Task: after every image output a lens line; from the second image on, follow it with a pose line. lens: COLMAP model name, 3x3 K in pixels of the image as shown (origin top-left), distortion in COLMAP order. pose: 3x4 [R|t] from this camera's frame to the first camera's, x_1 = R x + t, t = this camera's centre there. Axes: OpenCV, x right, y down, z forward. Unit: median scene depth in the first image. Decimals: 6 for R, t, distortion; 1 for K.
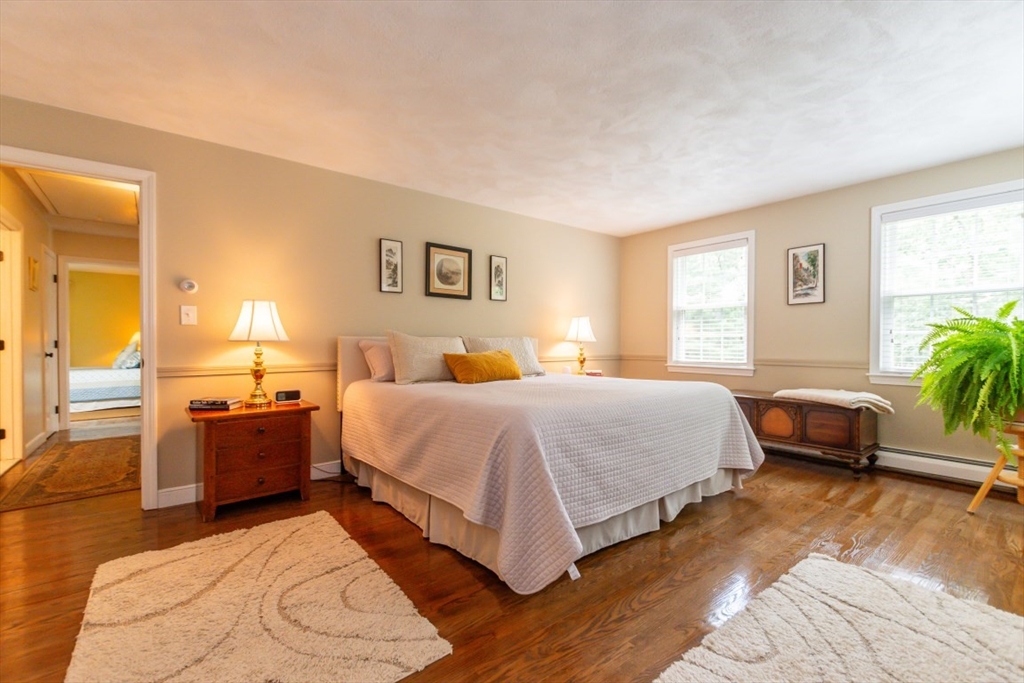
lens RADIAL K [[448.6, 0, 513.7], [0, 448.6, 342.7], [0, 0, 1]] dist [0.009638, -0.002402]
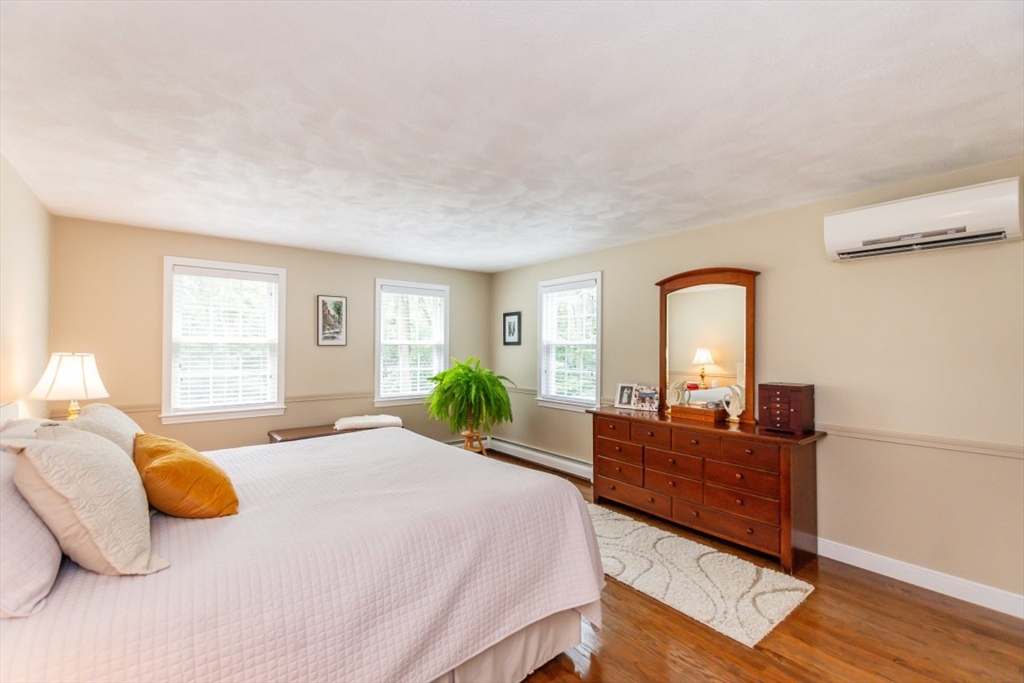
lens RADIAL K [[448.6, 0, 515.3], [0, 448.6, 345.6], [0, 0, 1]] dist [0.009638, -0.002402]
pose [[-0.009740, 0.007031, 0.999928, -0.507987], [-0.002950, 0.999971, -0.007060, -0.077626], [-0.999948, -0.003019, -0.009719, 0.527103]]
